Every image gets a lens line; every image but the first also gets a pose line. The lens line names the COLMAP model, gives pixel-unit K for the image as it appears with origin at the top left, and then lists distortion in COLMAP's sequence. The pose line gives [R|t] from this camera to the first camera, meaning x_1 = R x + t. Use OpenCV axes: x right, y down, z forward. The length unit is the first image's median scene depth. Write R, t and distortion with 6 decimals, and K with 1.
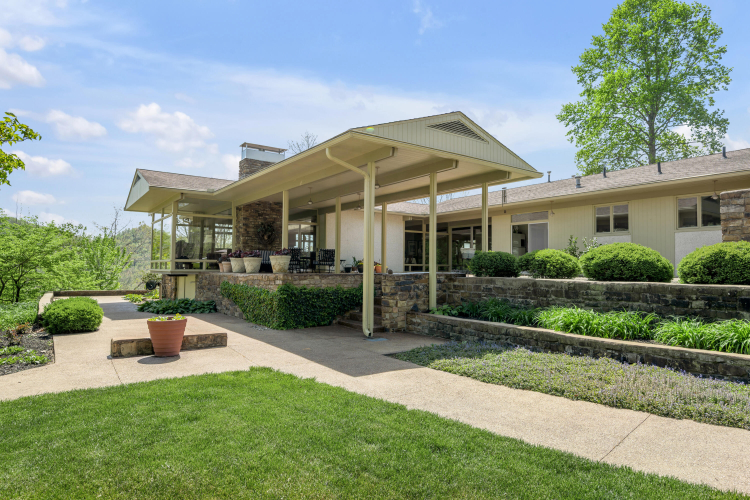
lens RADIAL K [[455.7, 0, 373.1], [0, 455.7, 250.3], [0, 0, 1]] dist [0.036167, 0.000905]
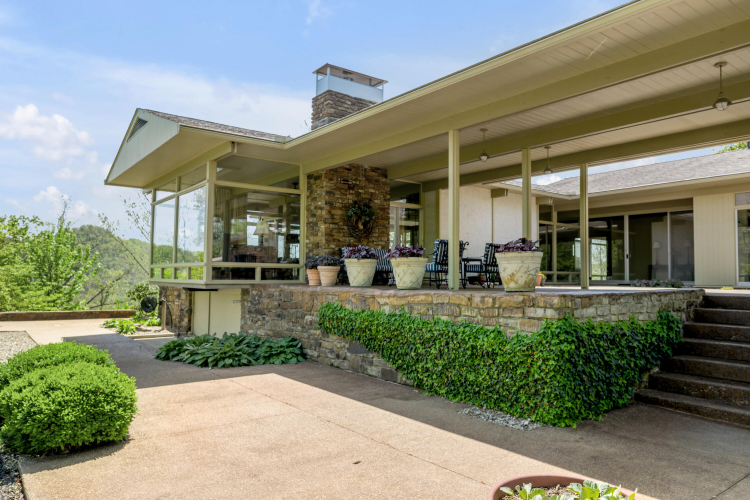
lens RADIAL K [[525.5, 0, 379.2], [0, 525.5, 252.3], [0, 0, 1]] dist [0.024921, 0.001486]
pose [[0.999002, 0.003880, 0.044501, -0.232420], [-0.003560, 0.999967, -0.007270, 0.010464], [-0.044528, 0.007104, 0.998983, 0.310869]]
